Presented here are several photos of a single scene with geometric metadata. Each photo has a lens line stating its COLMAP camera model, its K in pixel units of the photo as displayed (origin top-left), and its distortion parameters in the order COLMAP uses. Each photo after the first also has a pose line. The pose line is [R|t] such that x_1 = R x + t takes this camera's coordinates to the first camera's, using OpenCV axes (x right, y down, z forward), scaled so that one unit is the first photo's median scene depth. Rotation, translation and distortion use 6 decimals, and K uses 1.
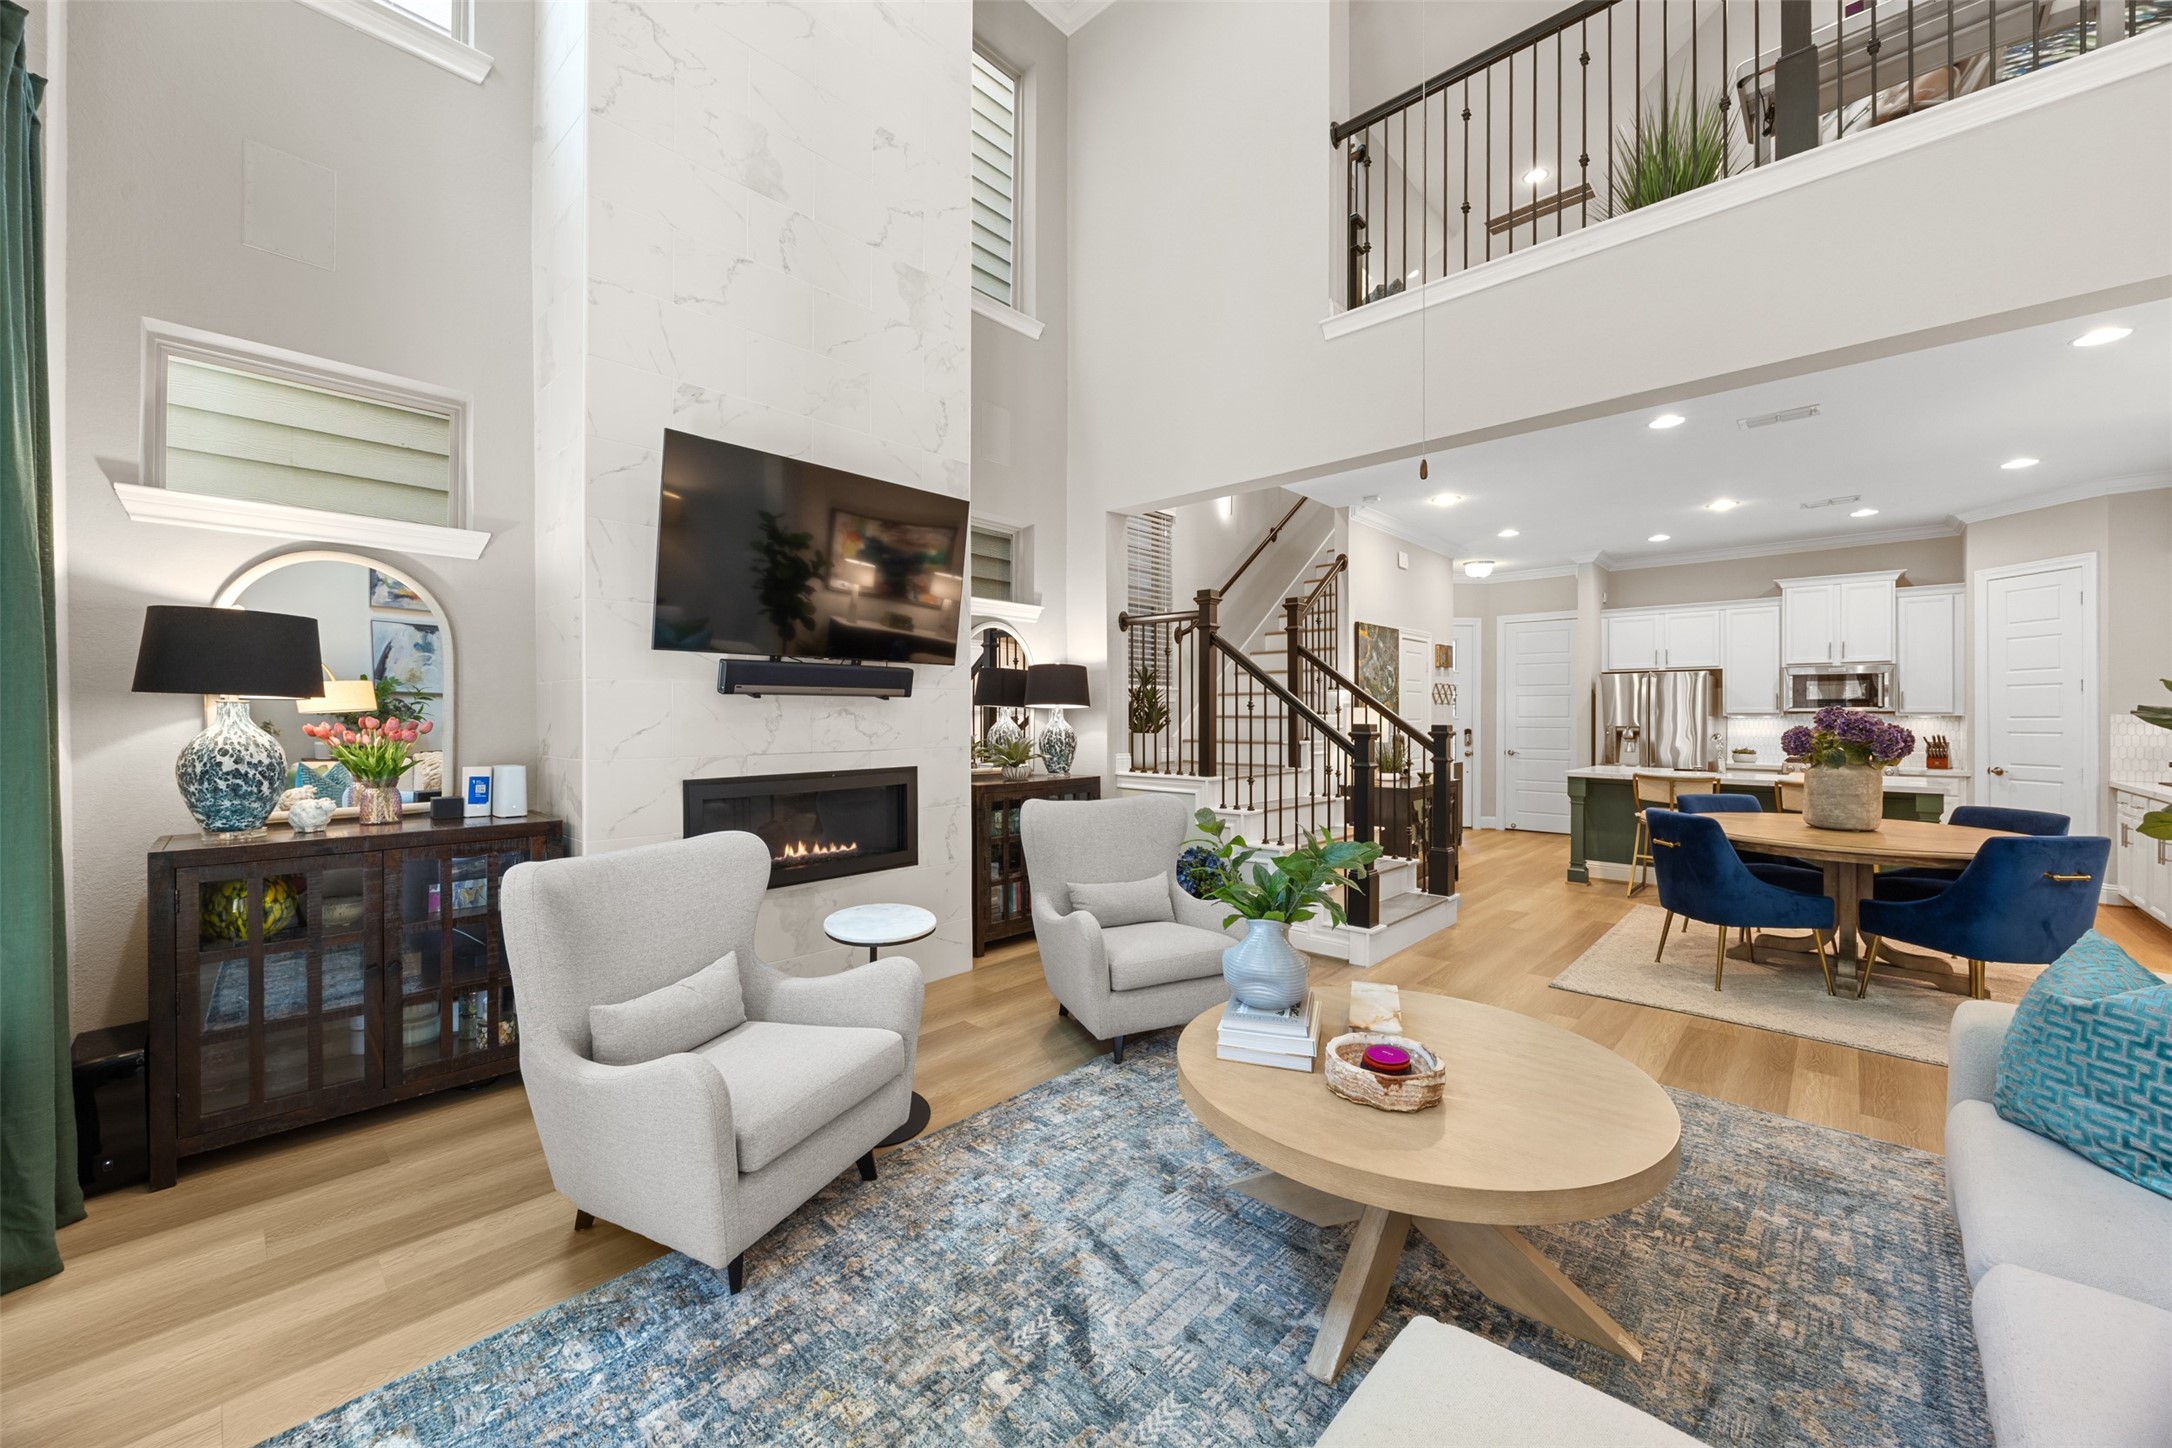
lens RADIAL K [[838.1, 0, 1087.8], [0, 838.1, 718.9], [0, 0, 1]] dist [-0.002101, 0.000920]
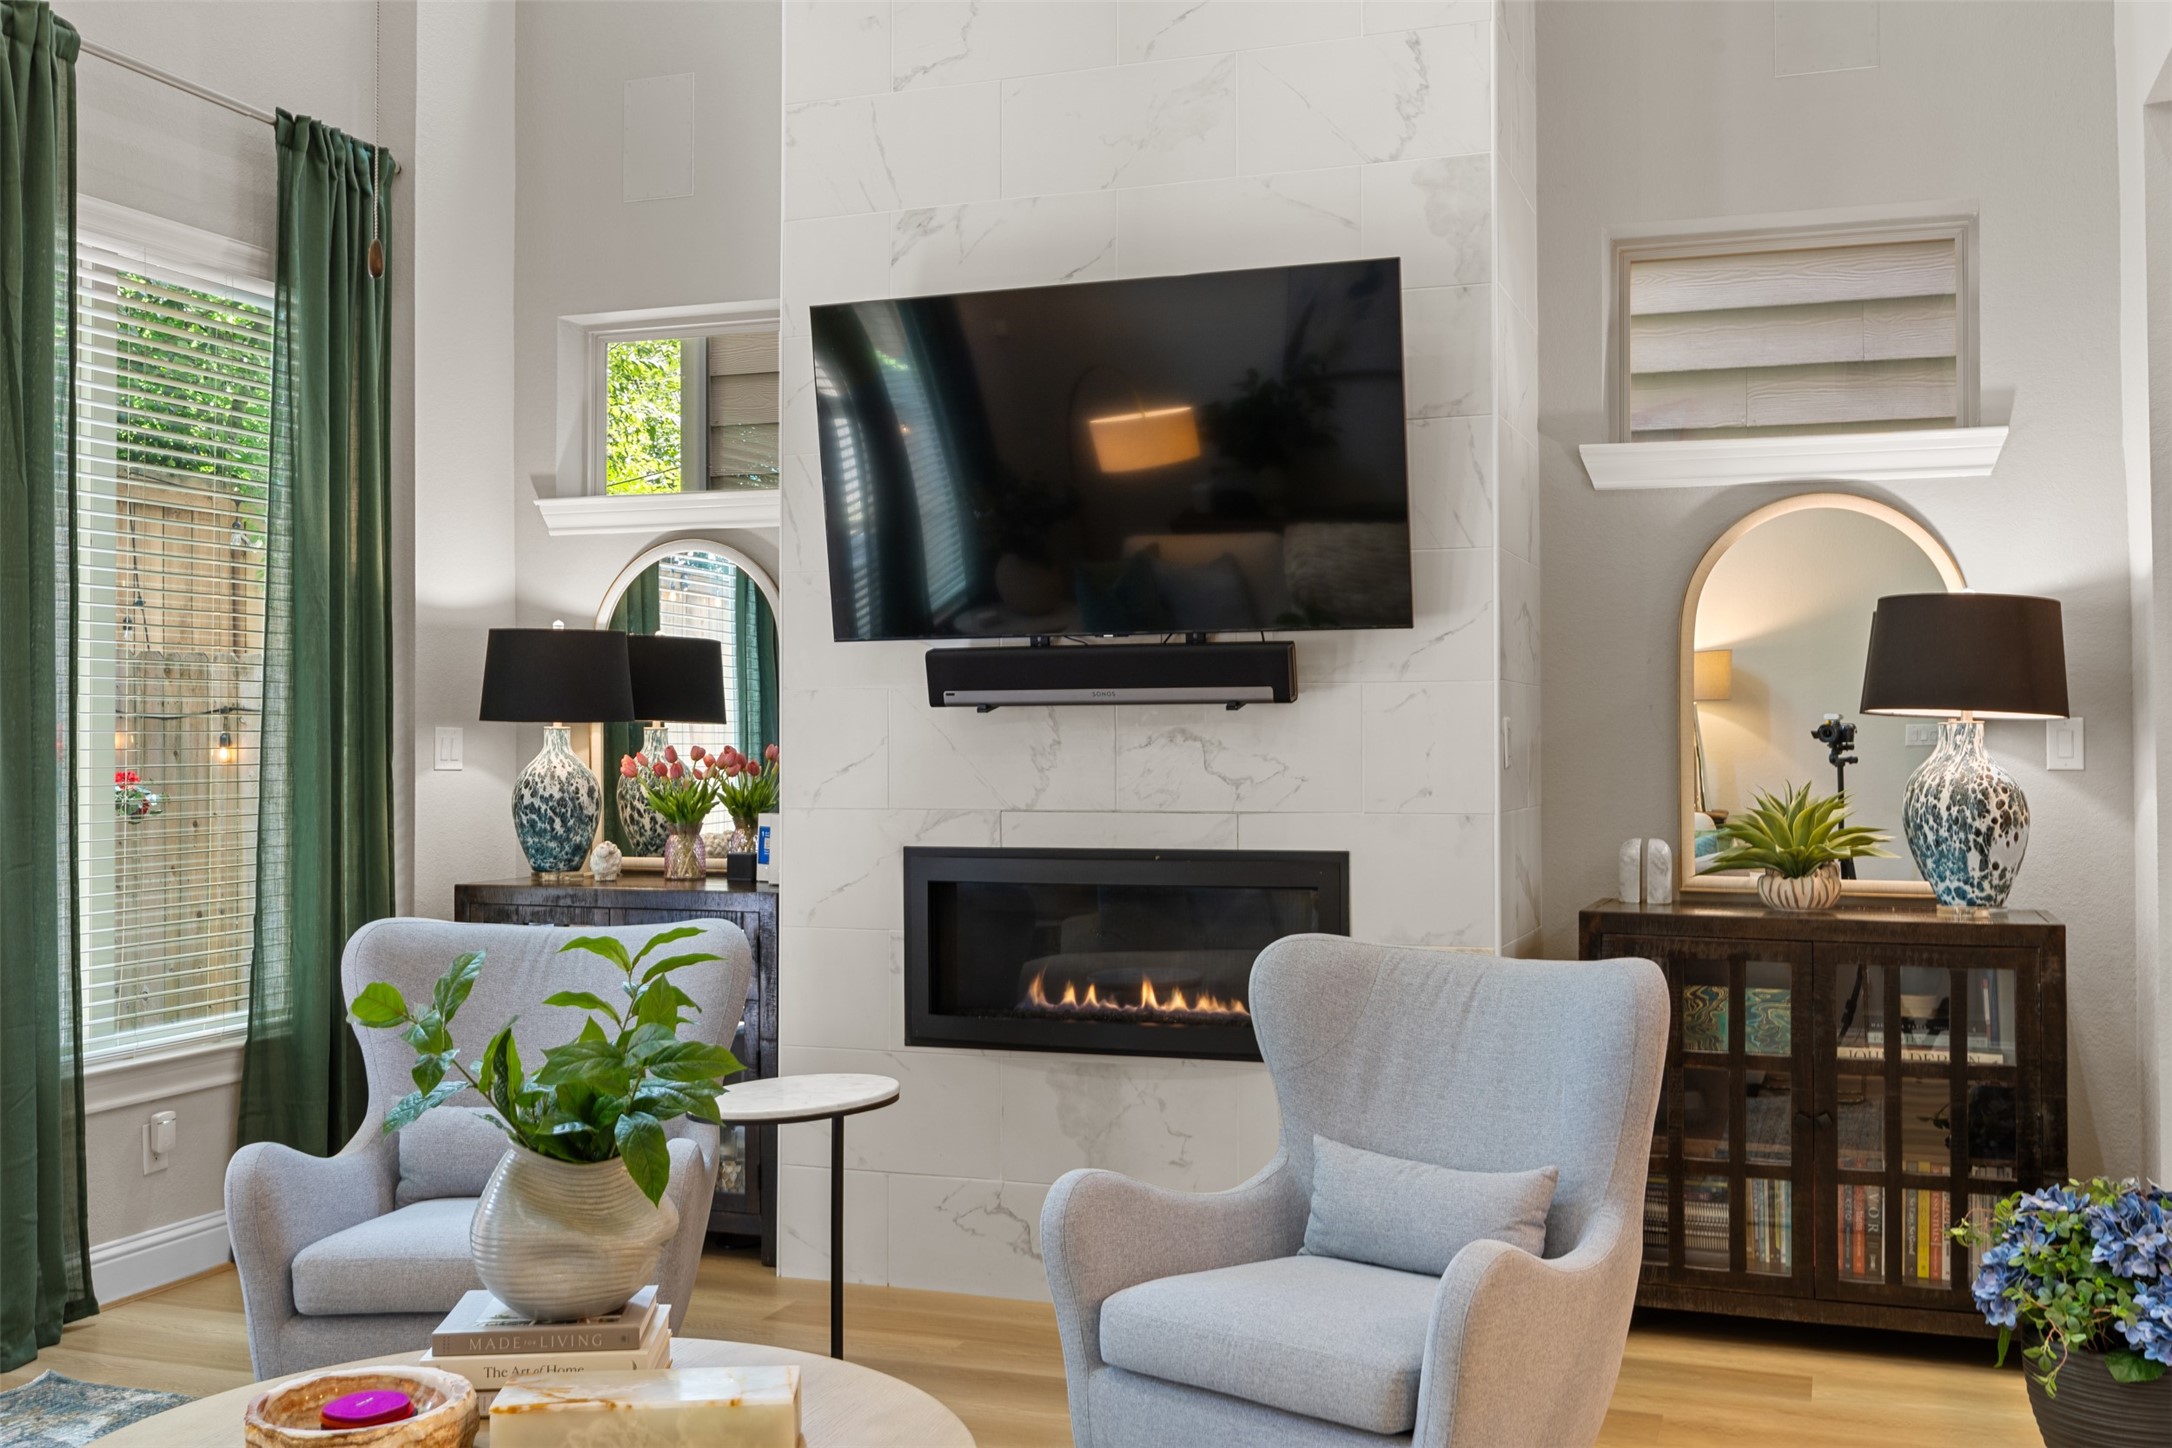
lens RADIAL K [[2085.5, 0, 1089.2], [0, 2085.5, 703.8], [0, 0, 1]] dist [-0.020126, 0.000000]
pose [[0.377706, -0.020675, -0.925695, 0.567136], [-0.002388, 0.999726, -0.023302, 0.001581], [0.925923, 0.011012, 0.377553, 0.307166]]
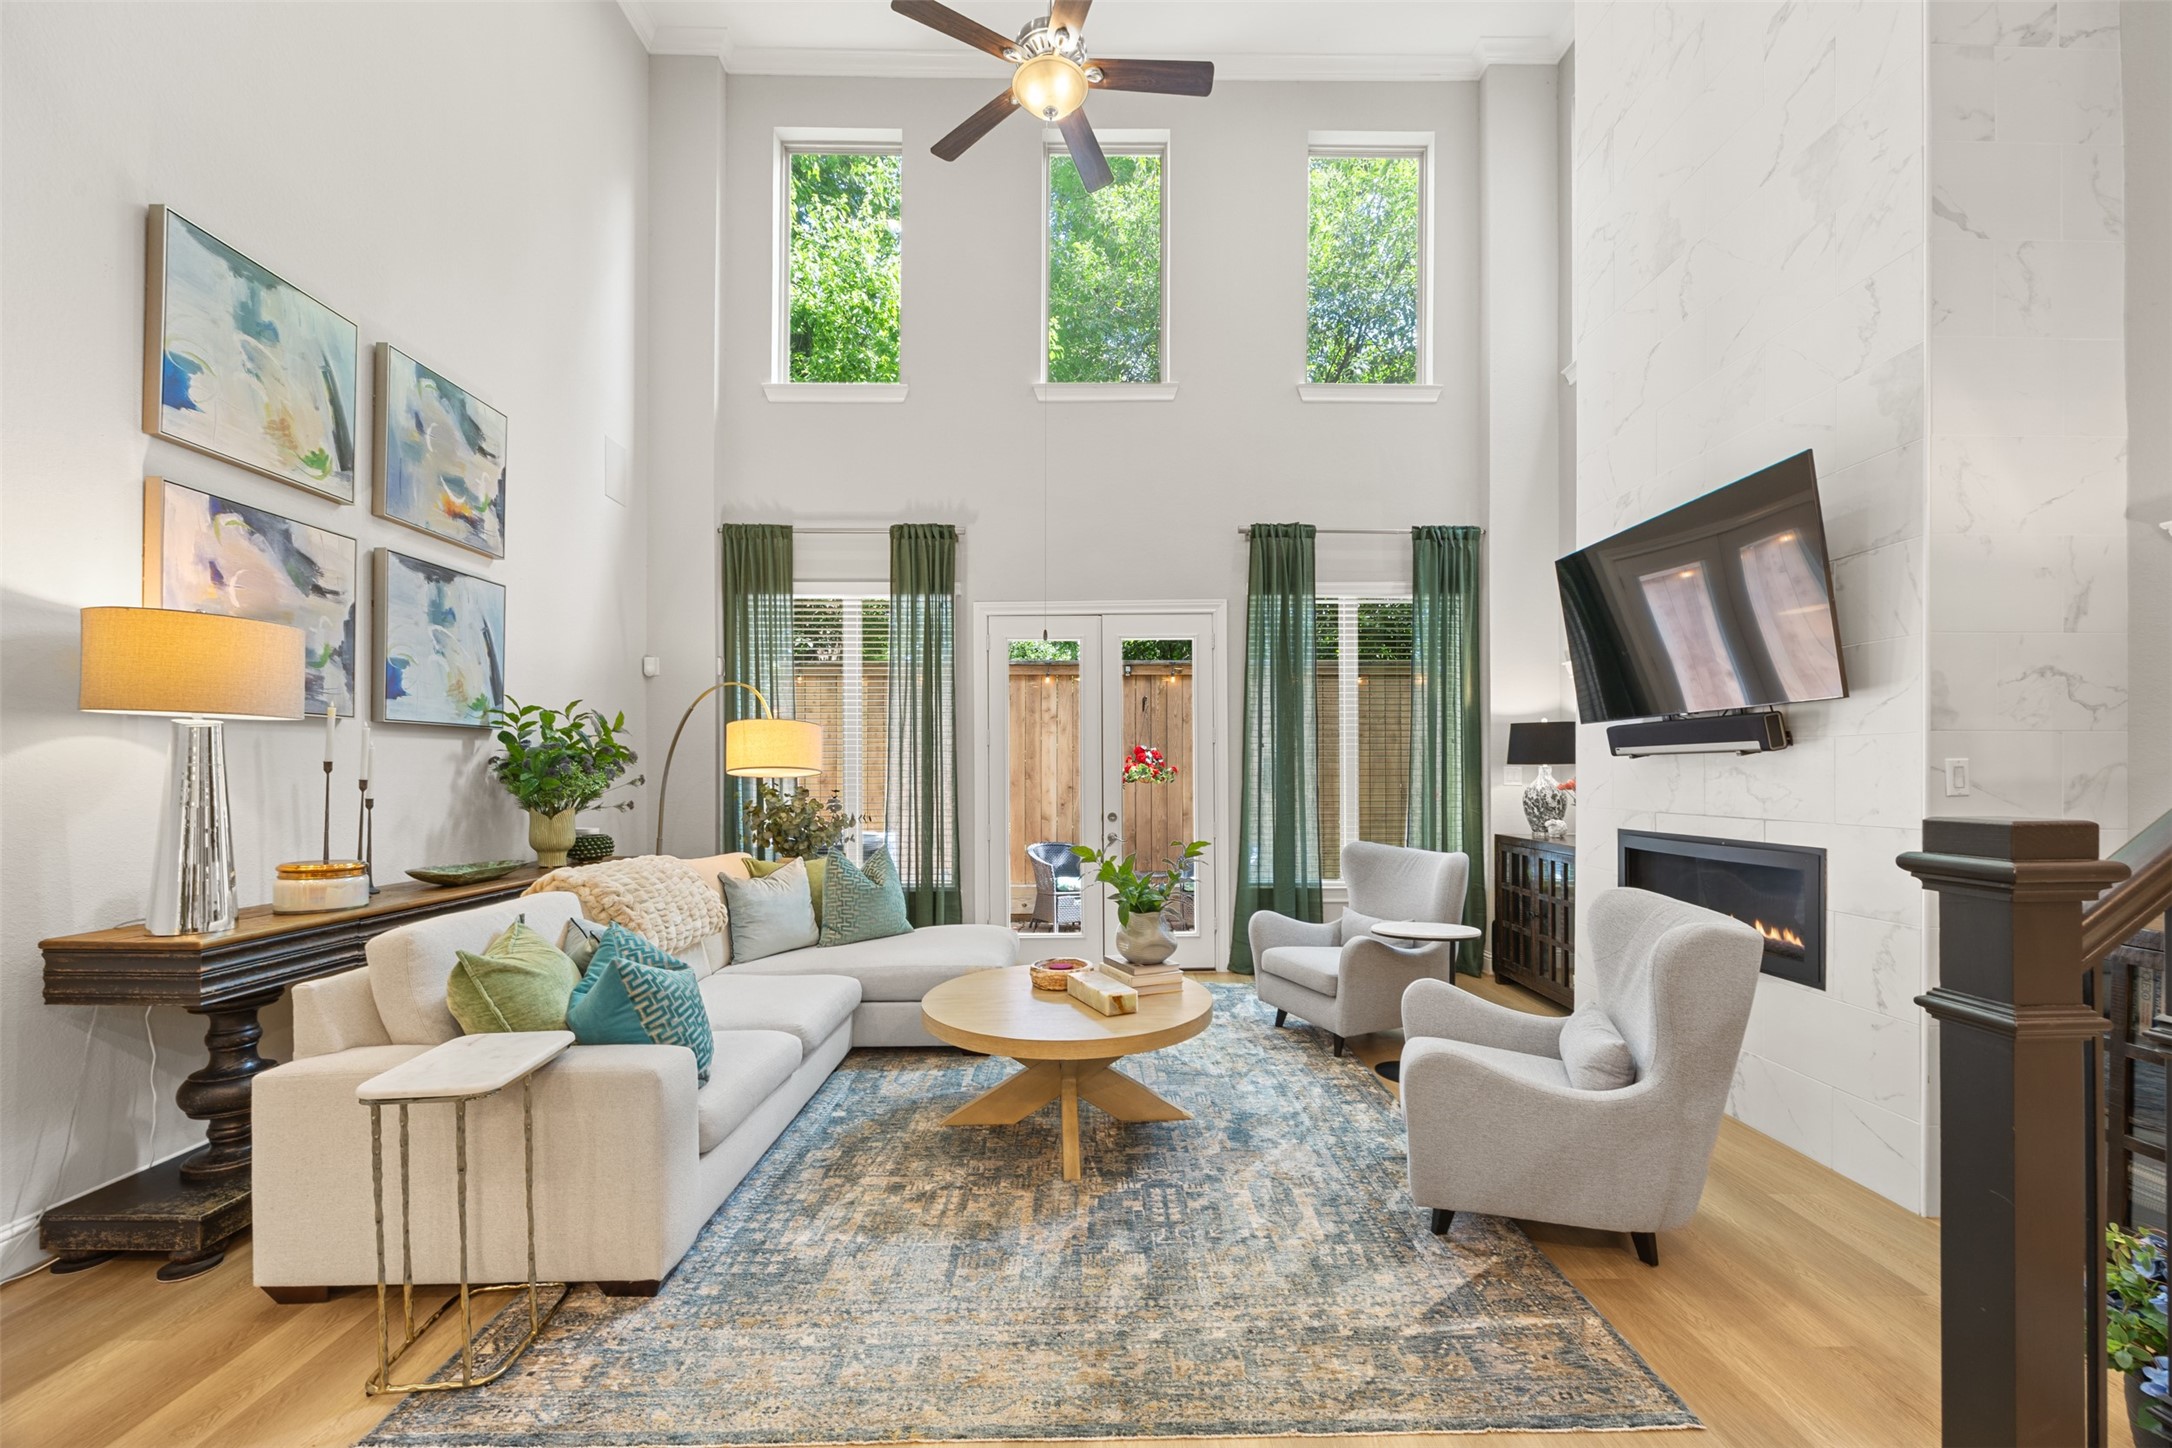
lens RADIAL K [[838.1, 0, 1081.7], [0, 838.1, 767.3], [0, 0, 1]] dist [-0.002101, 0.000920]
pose [[-0.733455, -0.006355, -0.679708, 0.505293], [-0.005526, 0.999979, -0.003387, -0.003544], [0.679716, 0.001272, -0.733475, 0.768804]]
